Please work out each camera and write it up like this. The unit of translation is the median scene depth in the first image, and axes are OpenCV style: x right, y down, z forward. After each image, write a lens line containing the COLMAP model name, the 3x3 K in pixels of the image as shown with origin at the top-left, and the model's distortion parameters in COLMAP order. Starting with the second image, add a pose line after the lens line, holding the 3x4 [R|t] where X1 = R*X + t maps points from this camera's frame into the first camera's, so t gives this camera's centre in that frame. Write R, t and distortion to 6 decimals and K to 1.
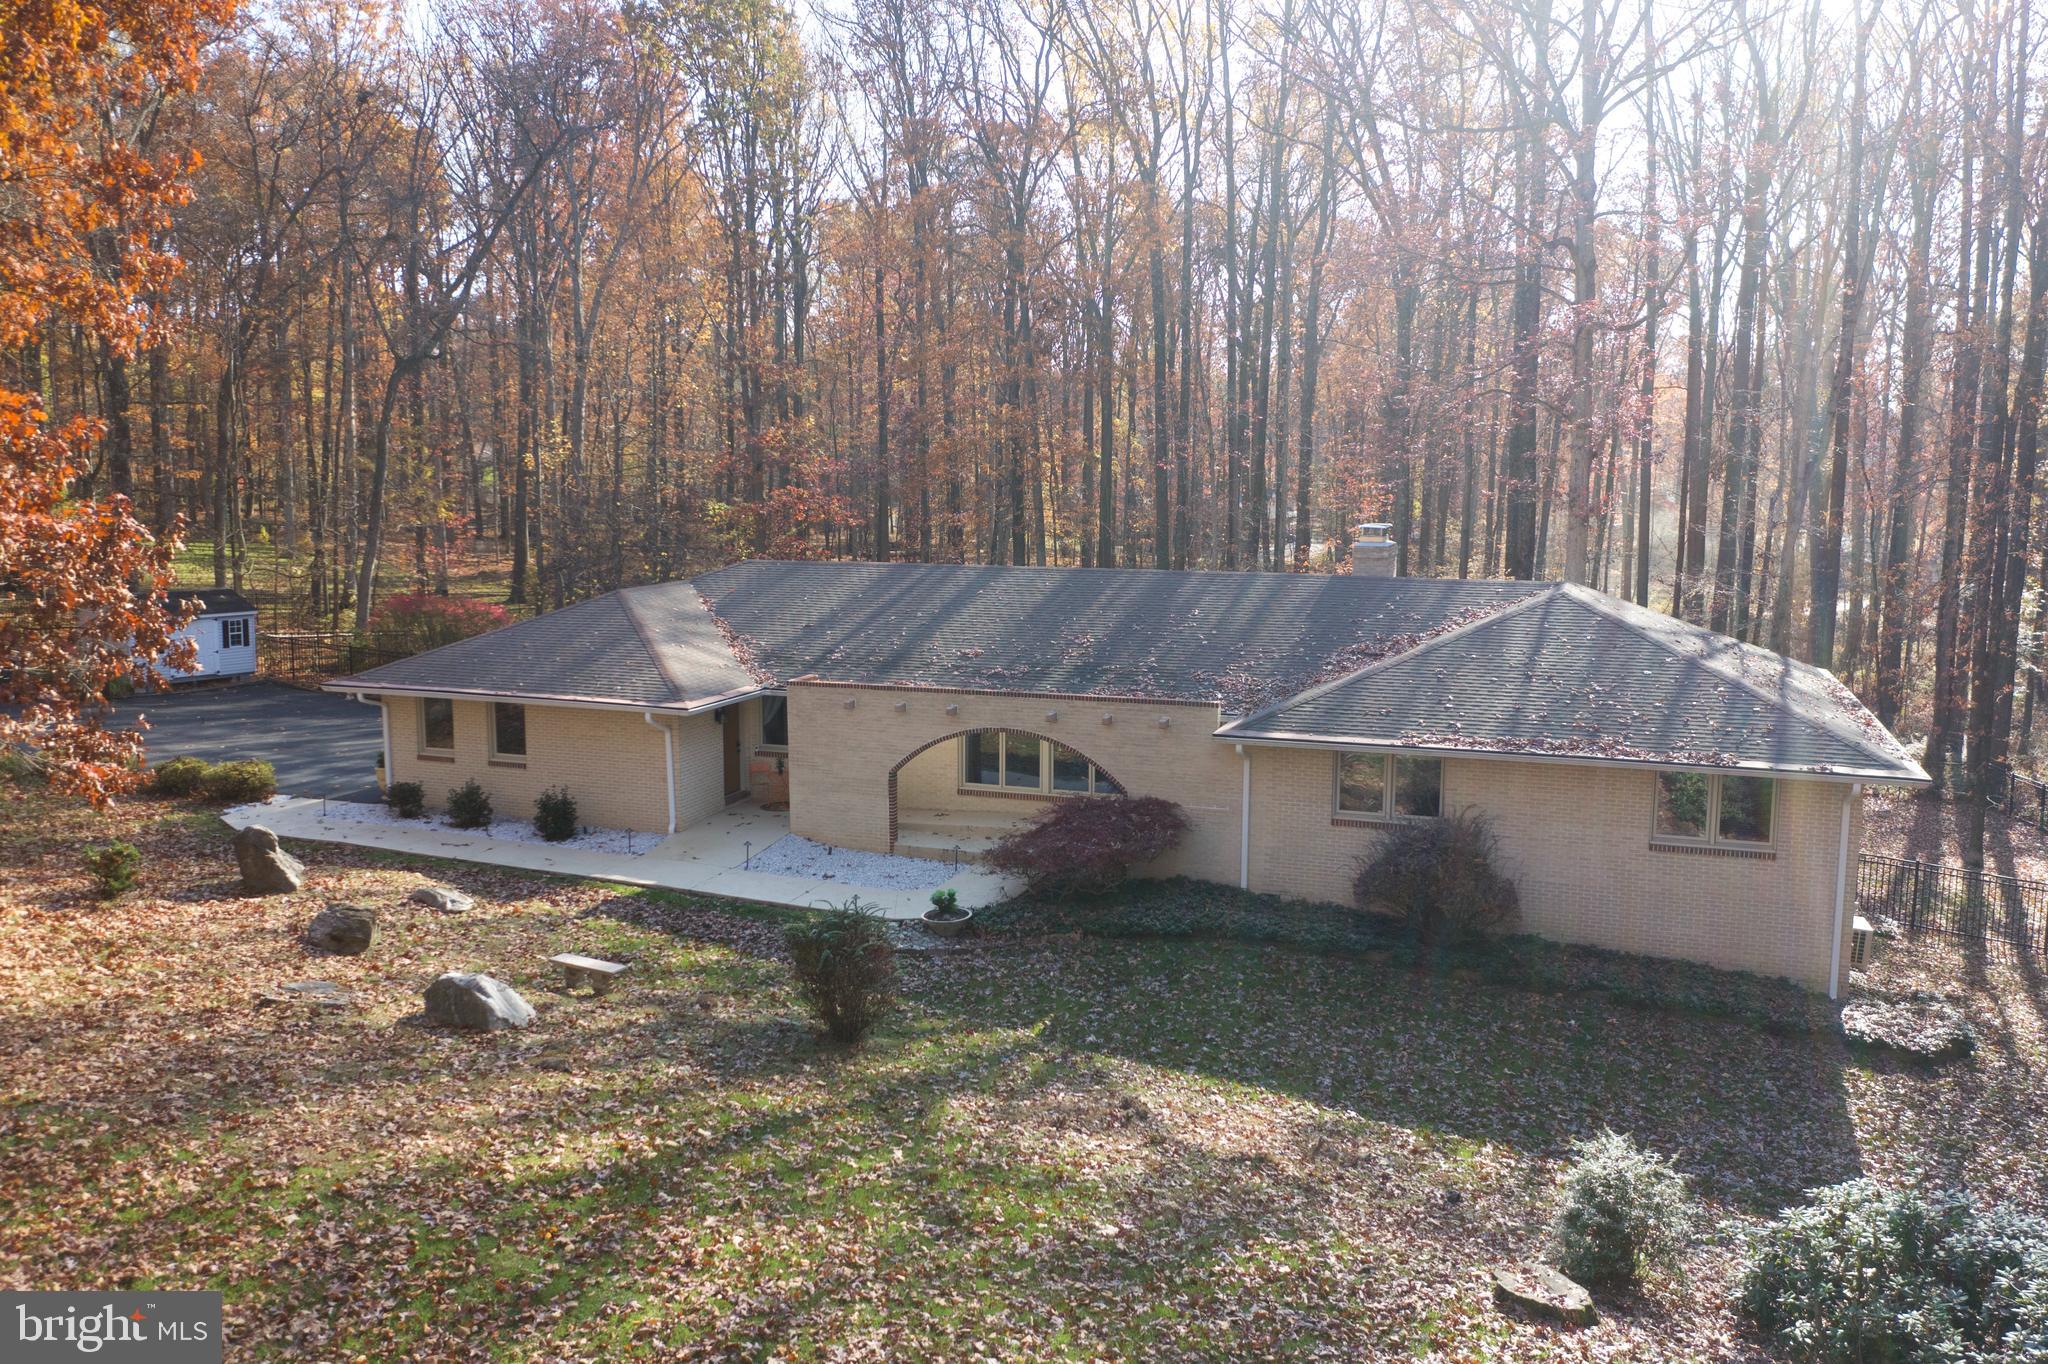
lens RADIAL K [[1607.4, 0, 1024.0], [0, 1607.4, 682.0], [0, 0, 1]] dist [-0.017525, -0.001960]
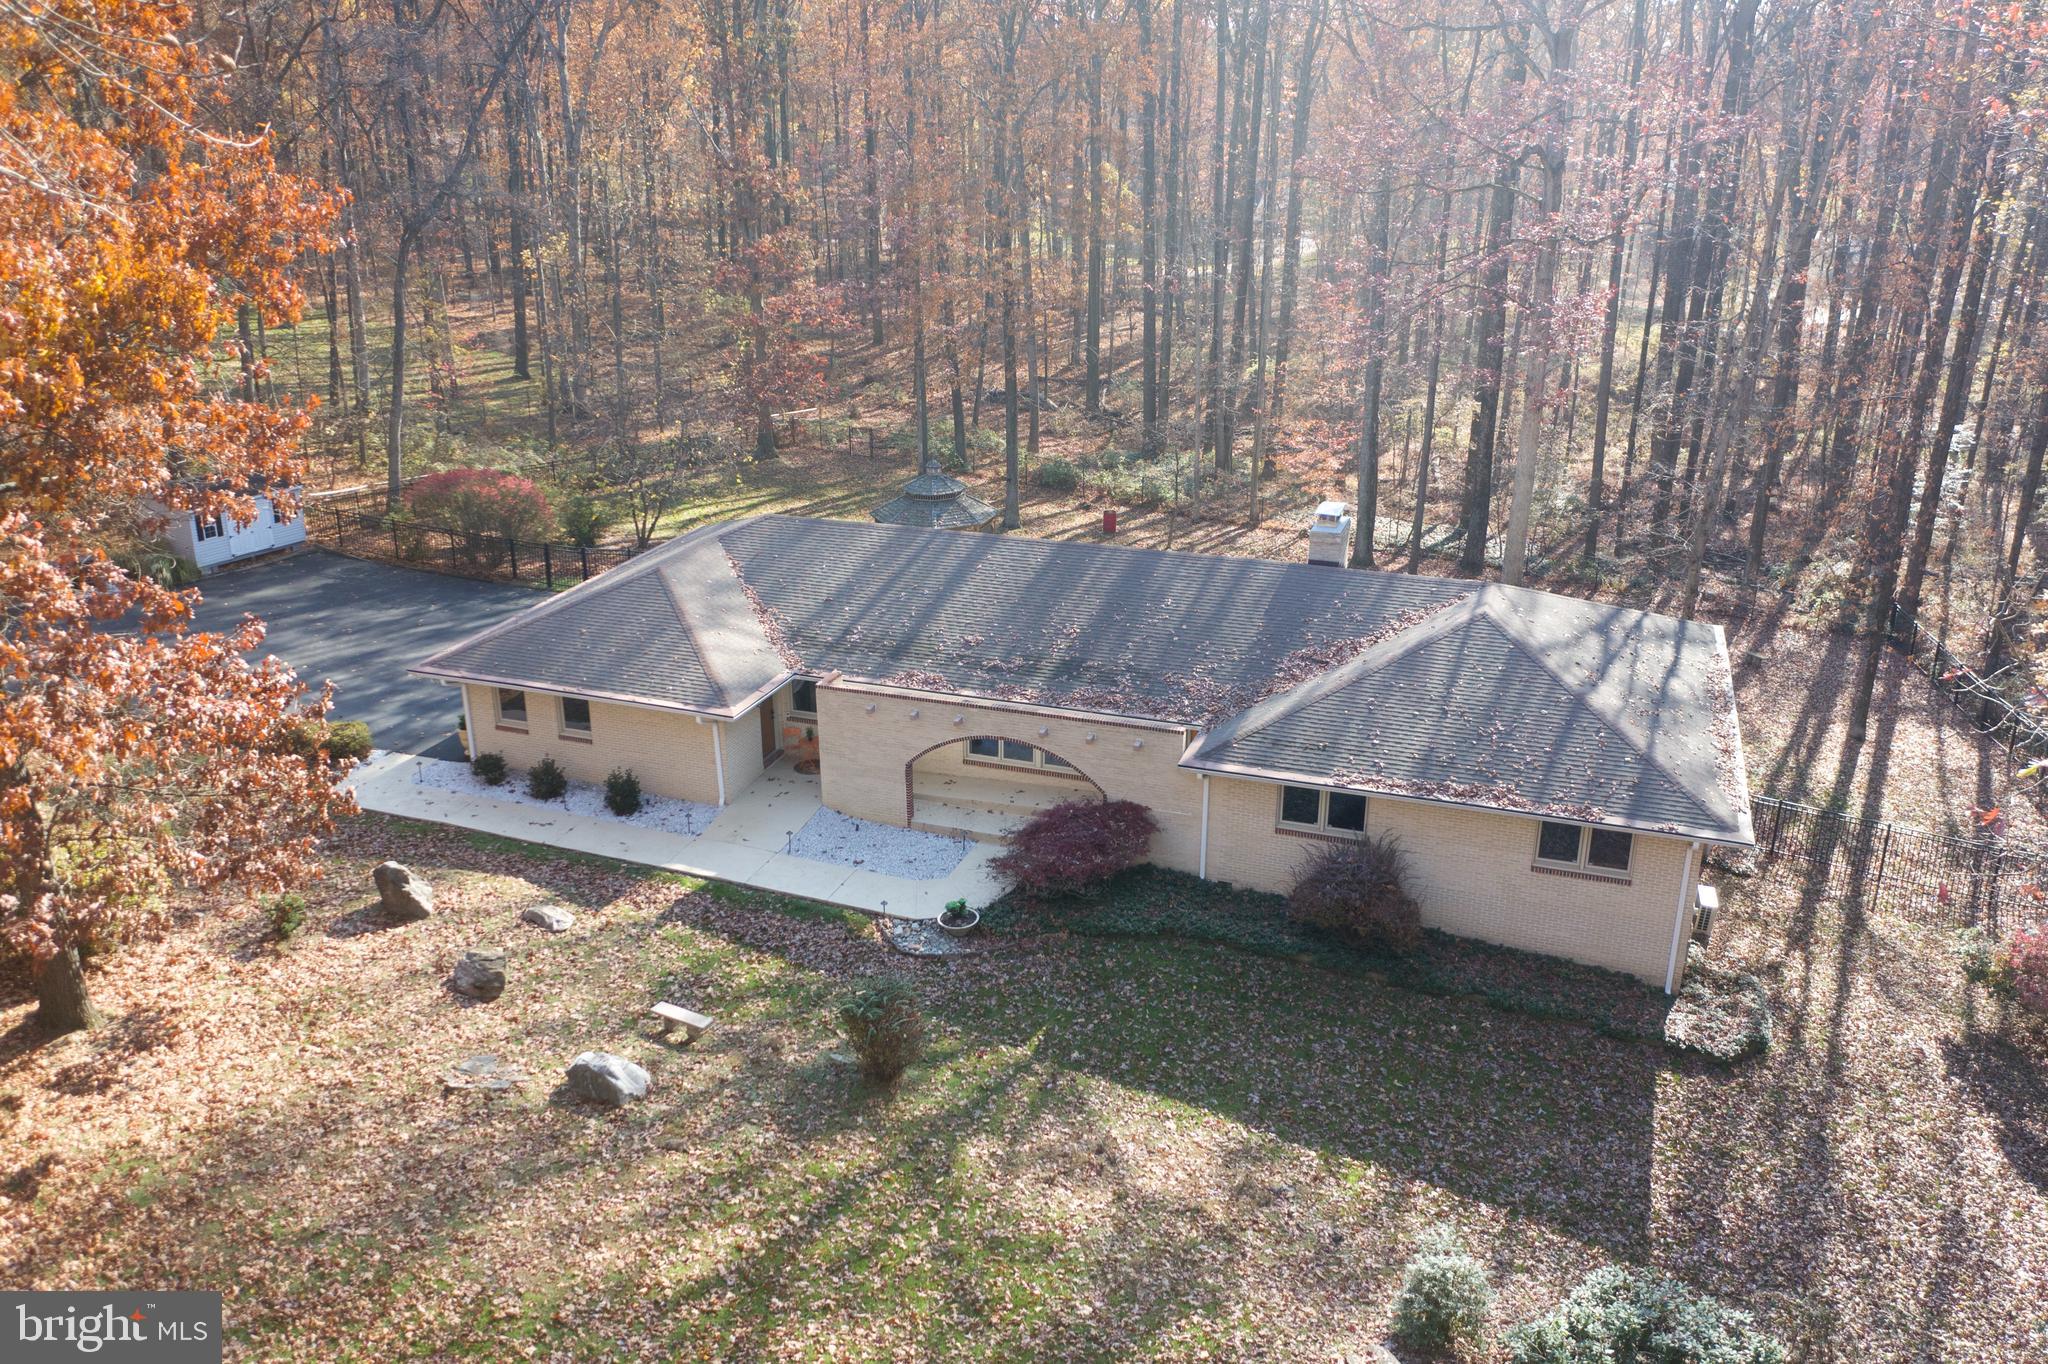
lens RADIAL K [[1607.4, 0, 1024.0], [0, 1607.4, 682.0], [0, 0, 1]] dist [-0.017525, -0.001960]
pose [[0.999958, -0.007533, 0.005275, -0.003116], [0.006166, 0.974788, 0.223049, -0.310532], [-0.006822, -0.223007, 0.974793, -0.160644]]
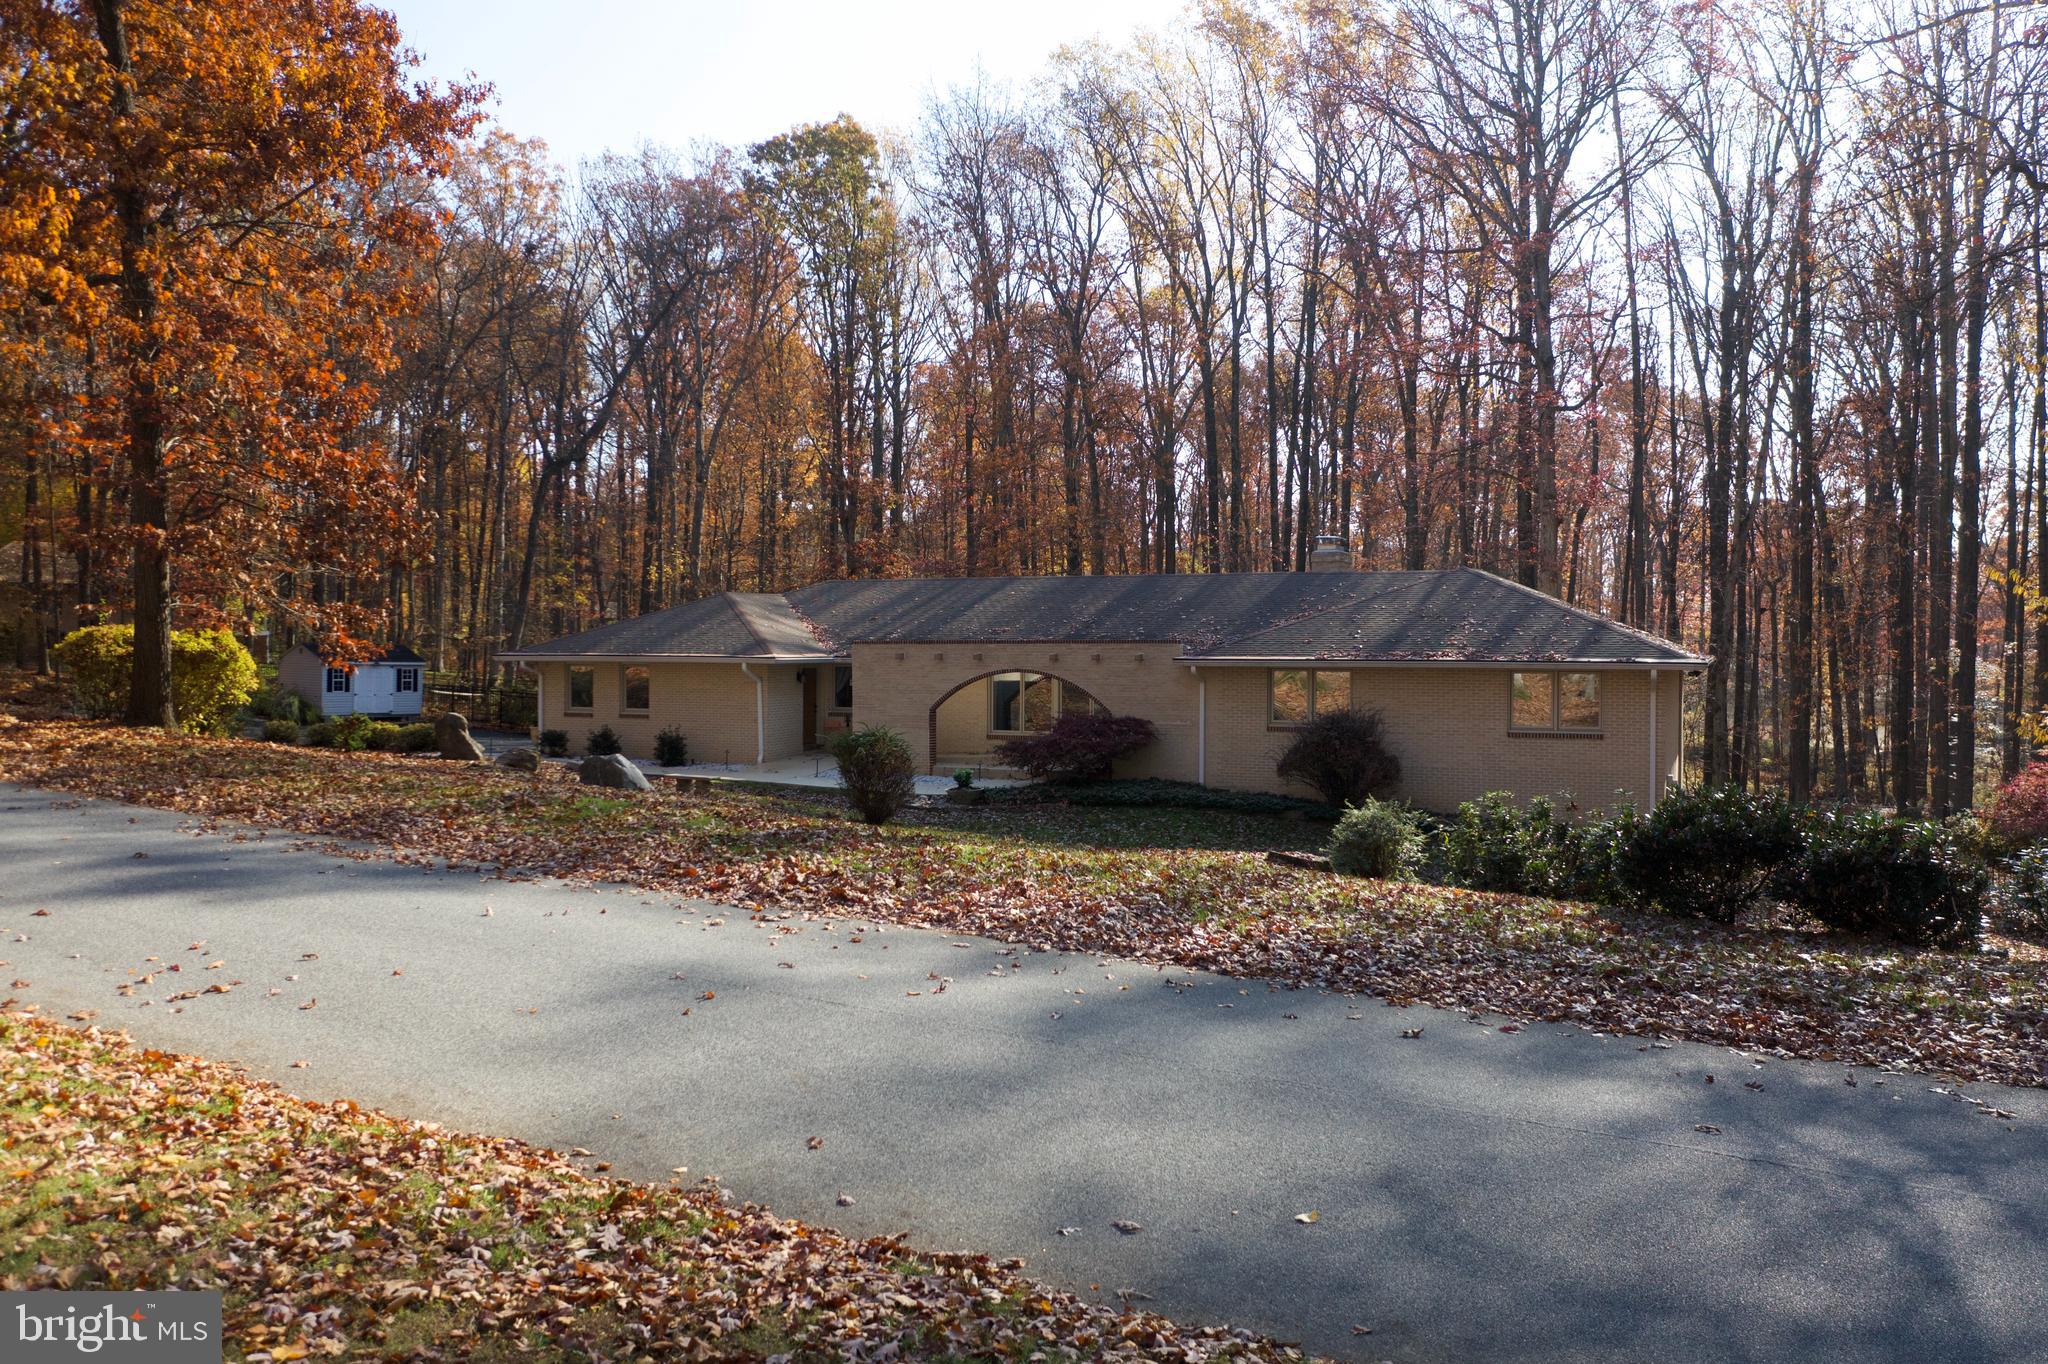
lens RADIAL K [[1607.4, 0, 1024.0], [0, 1607.4, 682.0], [0, 0, 1]] dist [-0.017525, -0.001960]
pose [[0.997848, 0.001839, -0.065543, 0.086802], [-0.009500, 0.993113, -0.116777, 0.214072], [0.064877, 0.117149, 0.990993, -0.304073]]
